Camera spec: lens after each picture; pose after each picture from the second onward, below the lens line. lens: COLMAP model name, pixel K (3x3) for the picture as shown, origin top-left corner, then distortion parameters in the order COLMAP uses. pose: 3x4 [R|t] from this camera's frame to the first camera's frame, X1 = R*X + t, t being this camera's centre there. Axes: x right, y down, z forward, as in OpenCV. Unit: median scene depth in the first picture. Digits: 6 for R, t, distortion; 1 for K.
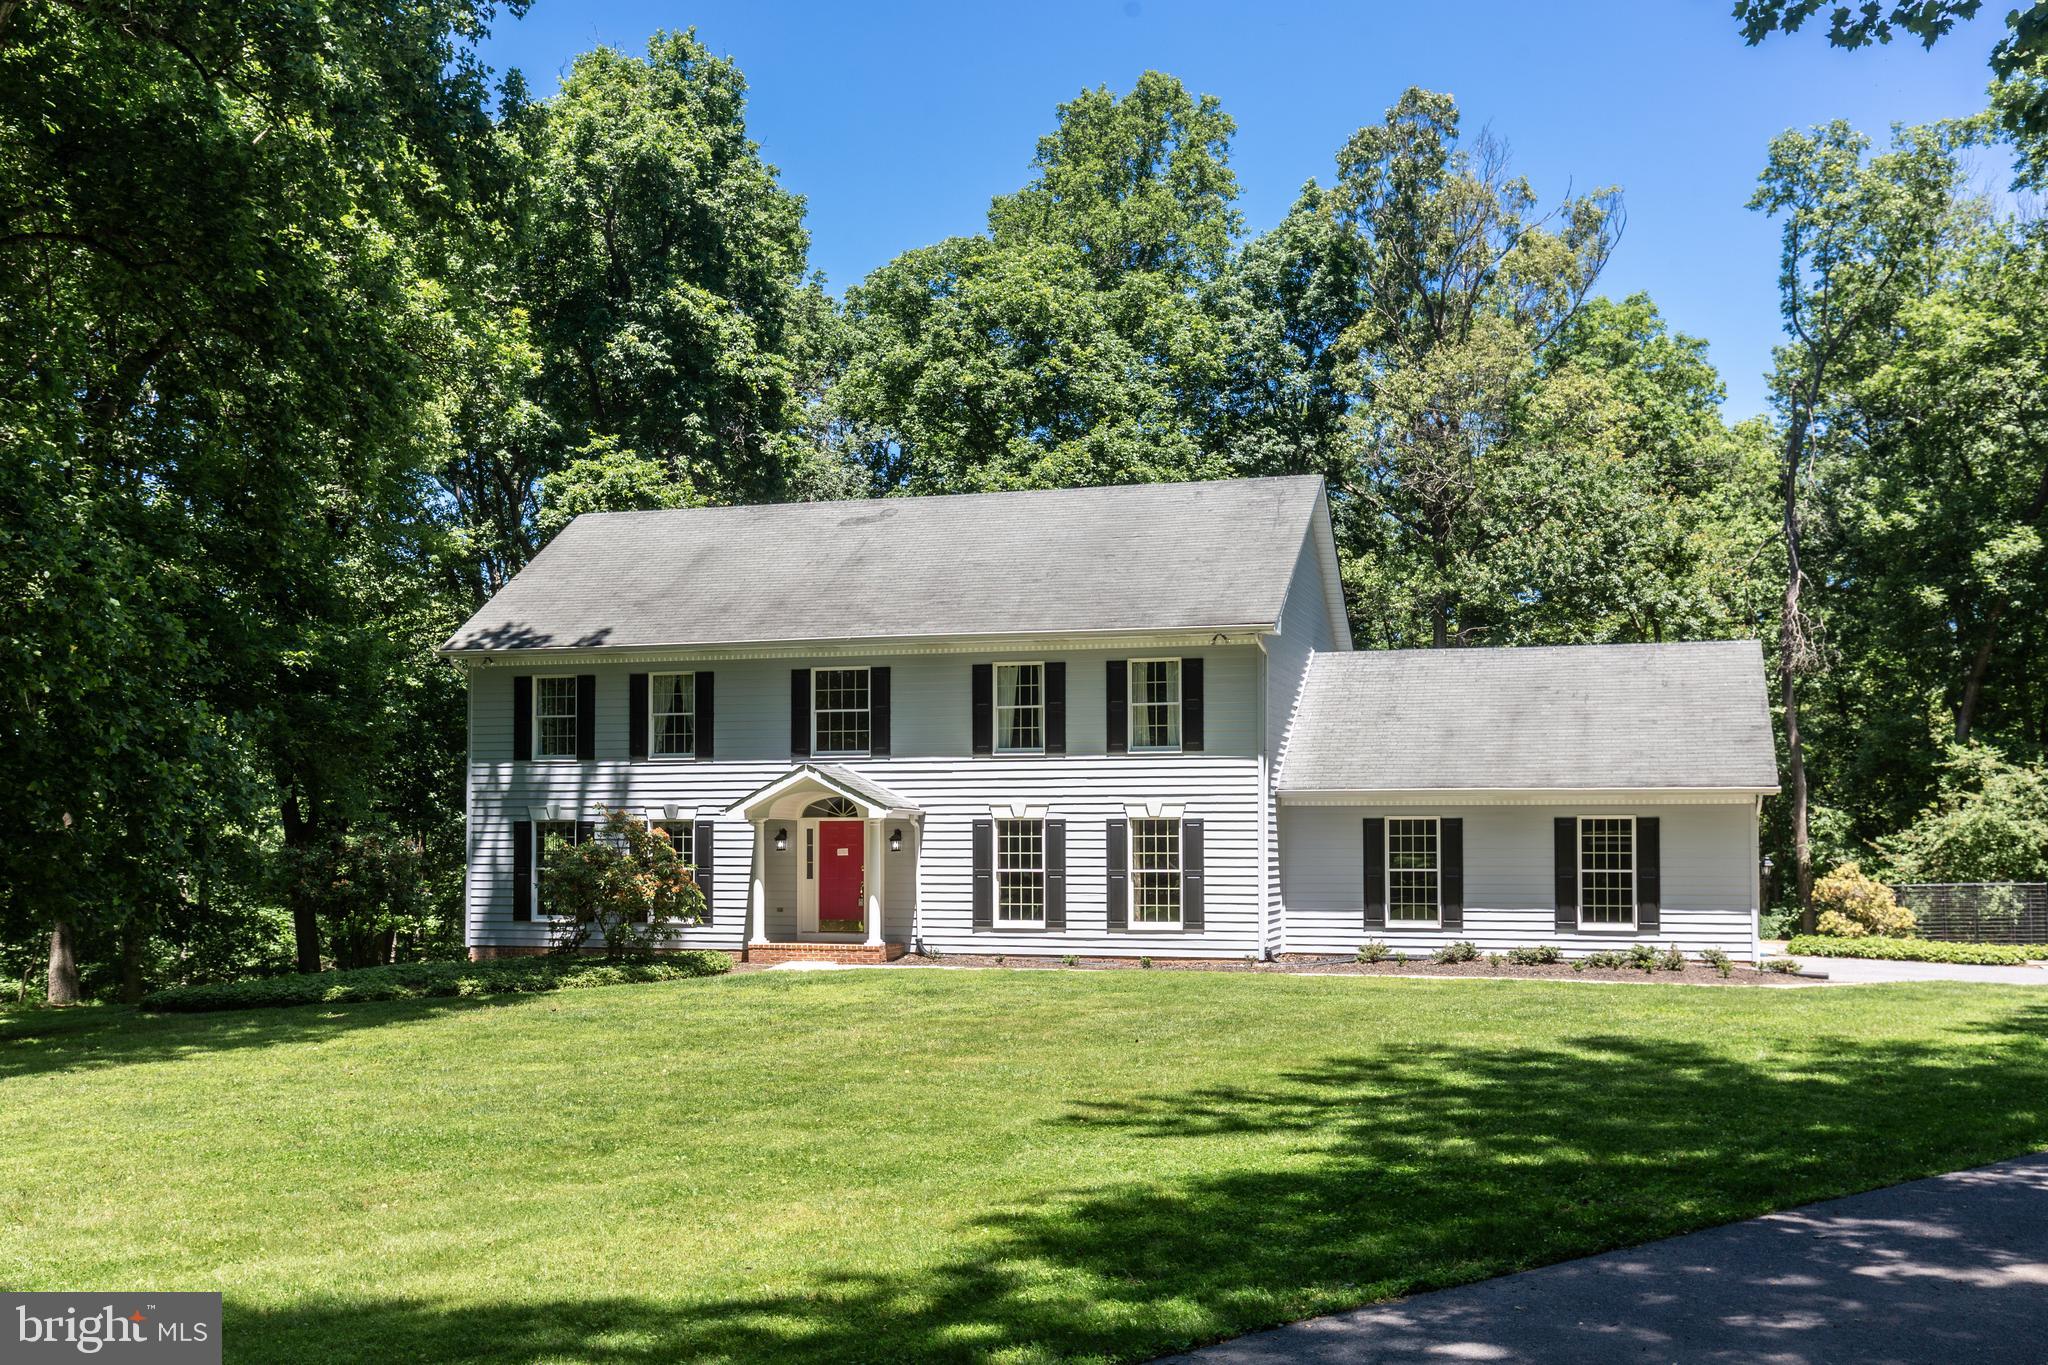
lens RADIAL K [[1924.8, 0, 1019.9], [0, 1924.8, 770.5], [0, 0, 1]] dist [0.012560, 0.000000]
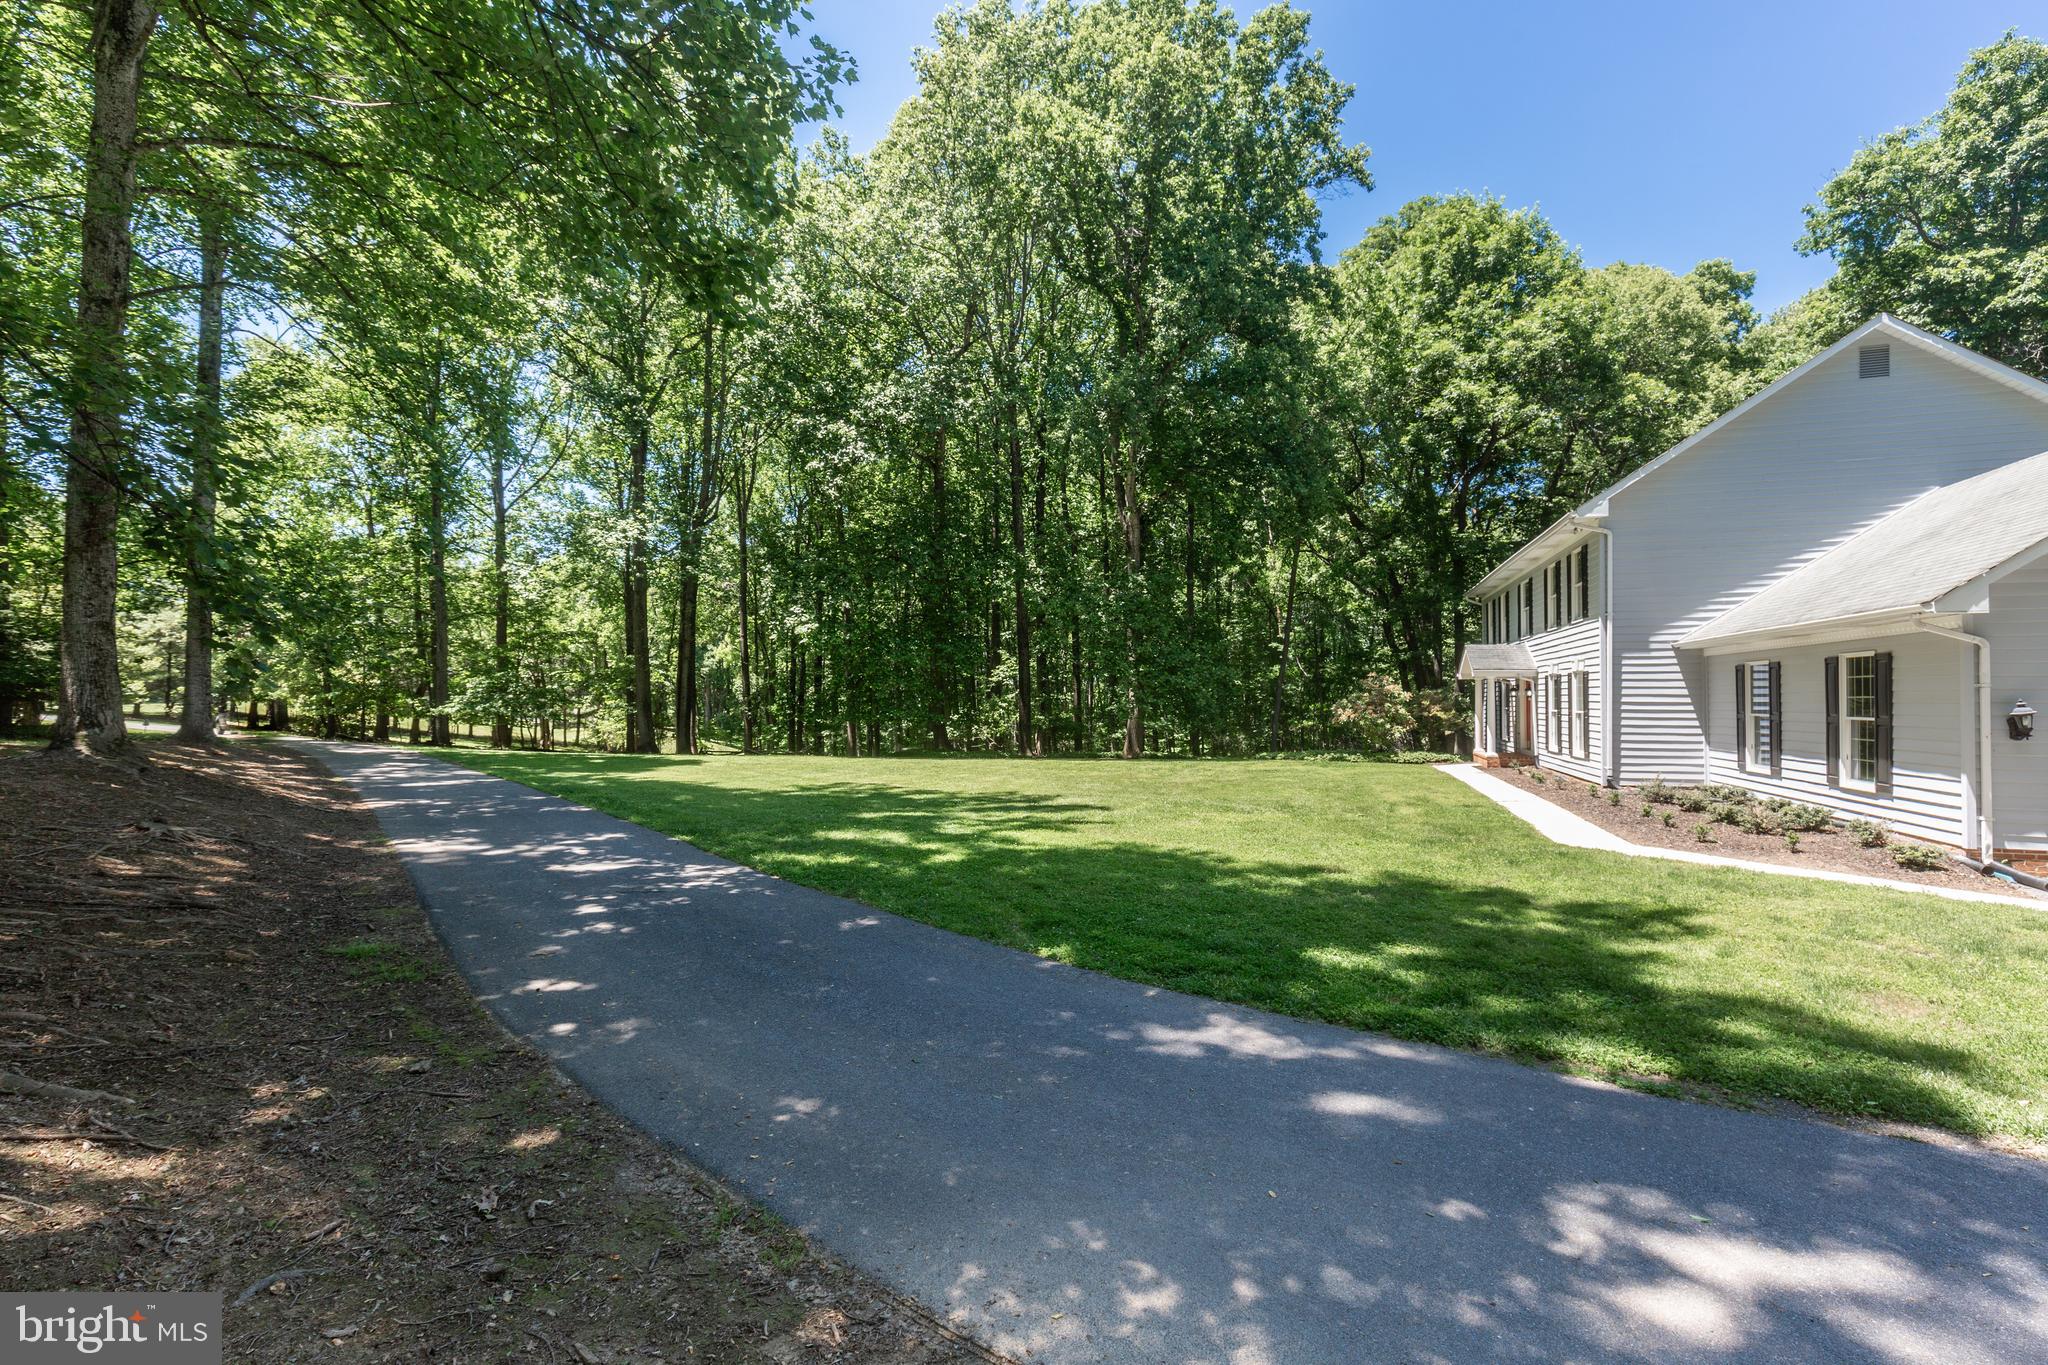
lens RADIAL K [[921.5, 0, 1040.7], [0, 921.5, 675.4], [0, 0, 1]] dist [0.013005, -0.003196]
pose [[-0.002230, -0.025962, -0.999660, 0.675230], [0.033896, 0.999087, -0.026022, 0.030218], [0.999423, -0.033943, -0.001348, 0.614199]]
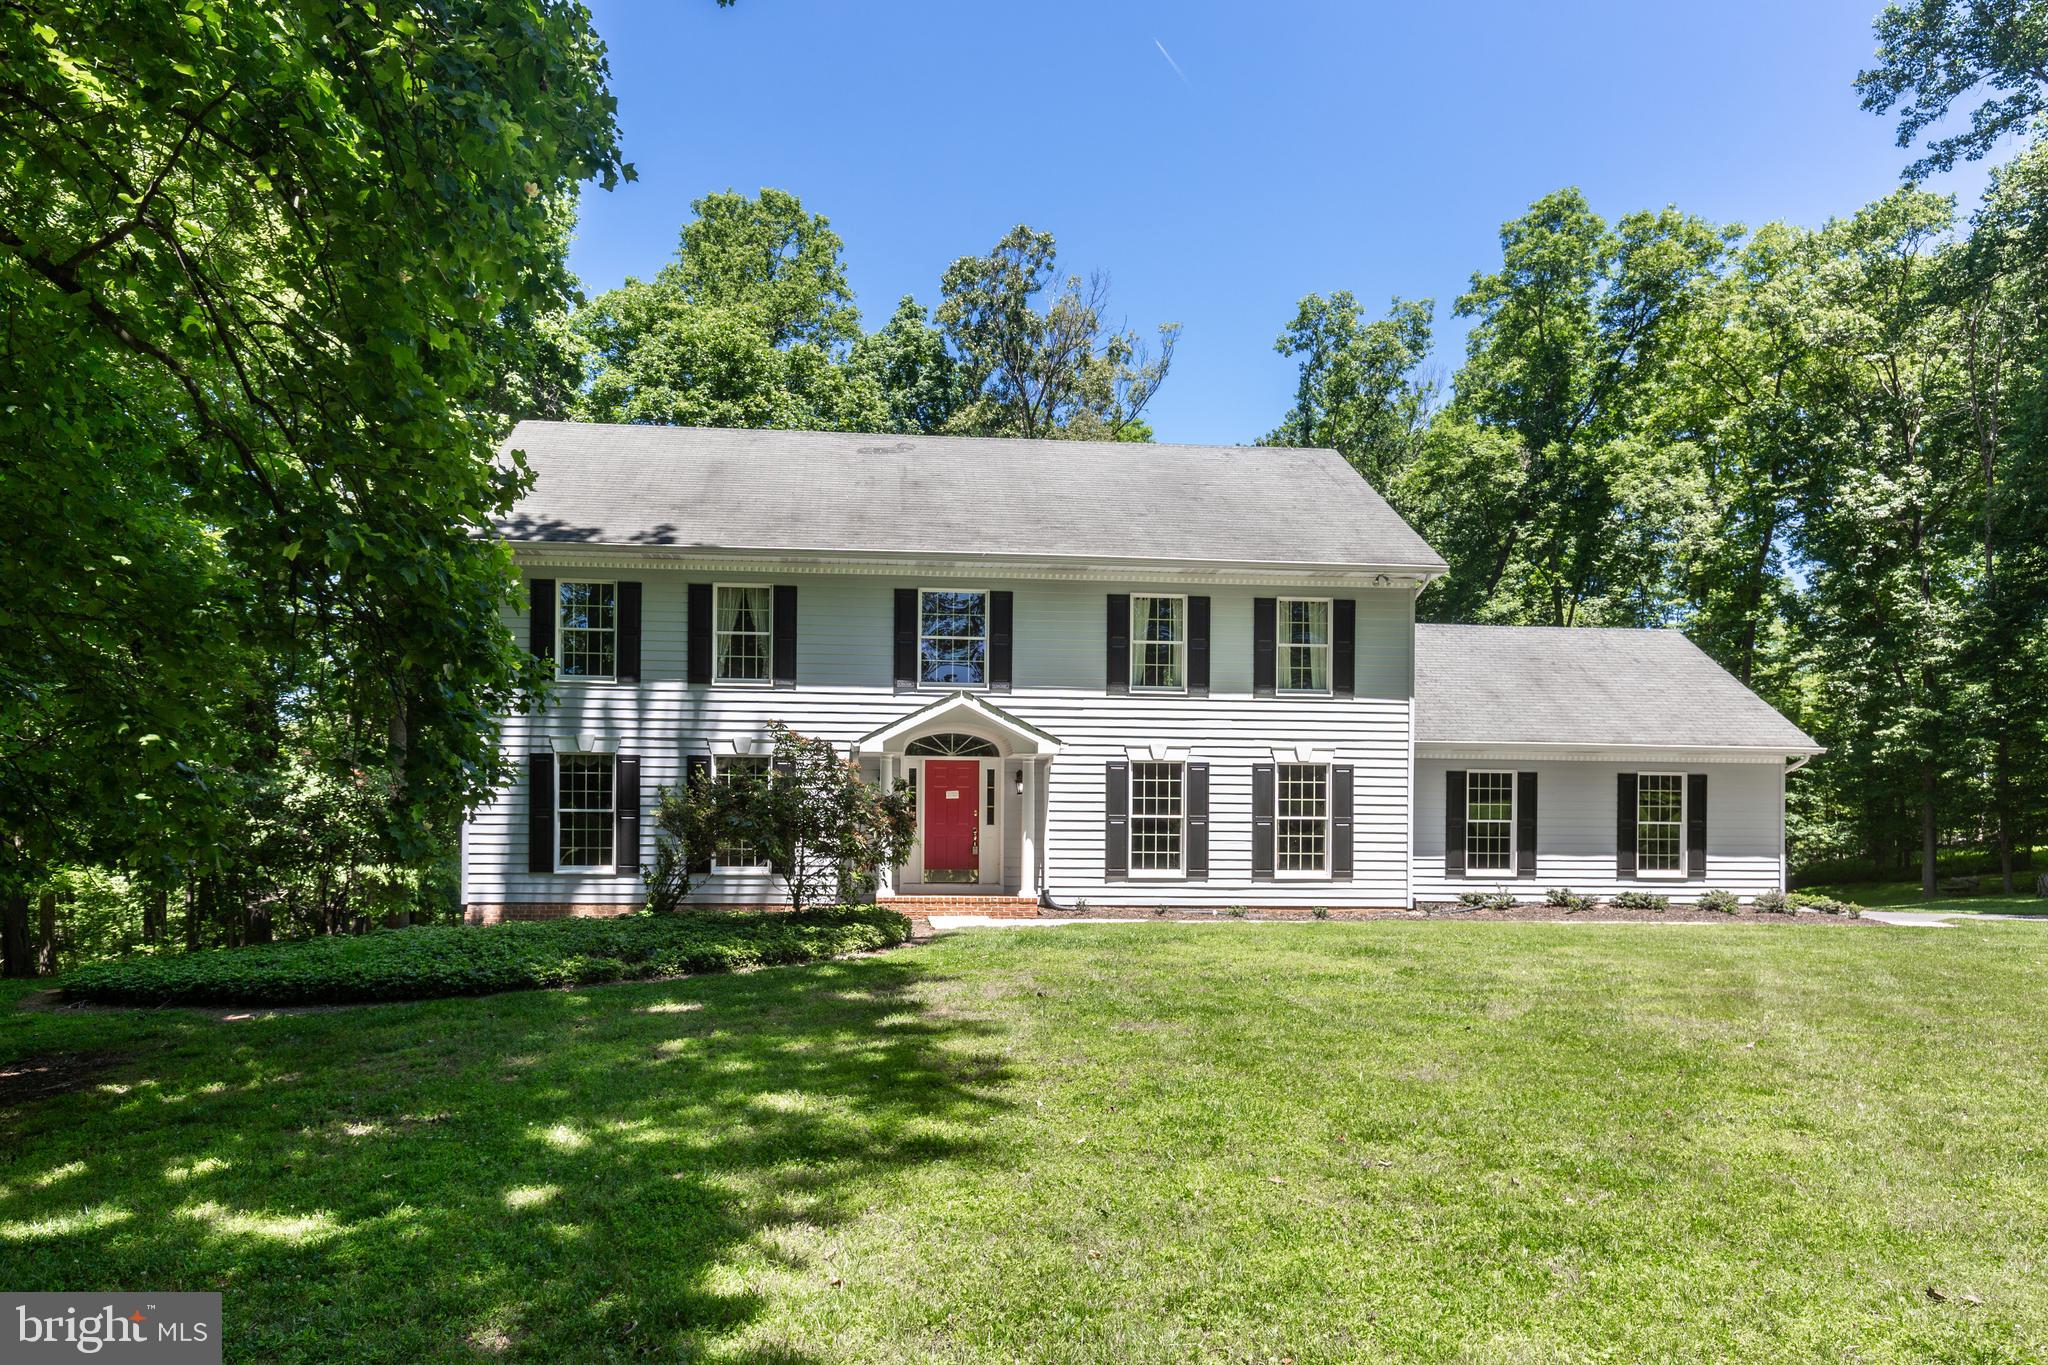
lens RADIAL K [[1298.4, 0, 949.1], [0, 1298.4, 830.3], [0, 0, 1]] dist [0.004838, 0.000668]
pose [[0.929523, 0.010231, 0.368623, -0.322904], [-0.022897, 0.999287, 0.030003, 0.041550], [-0.368053, -0.036329, 0.929095, 0.443887]]
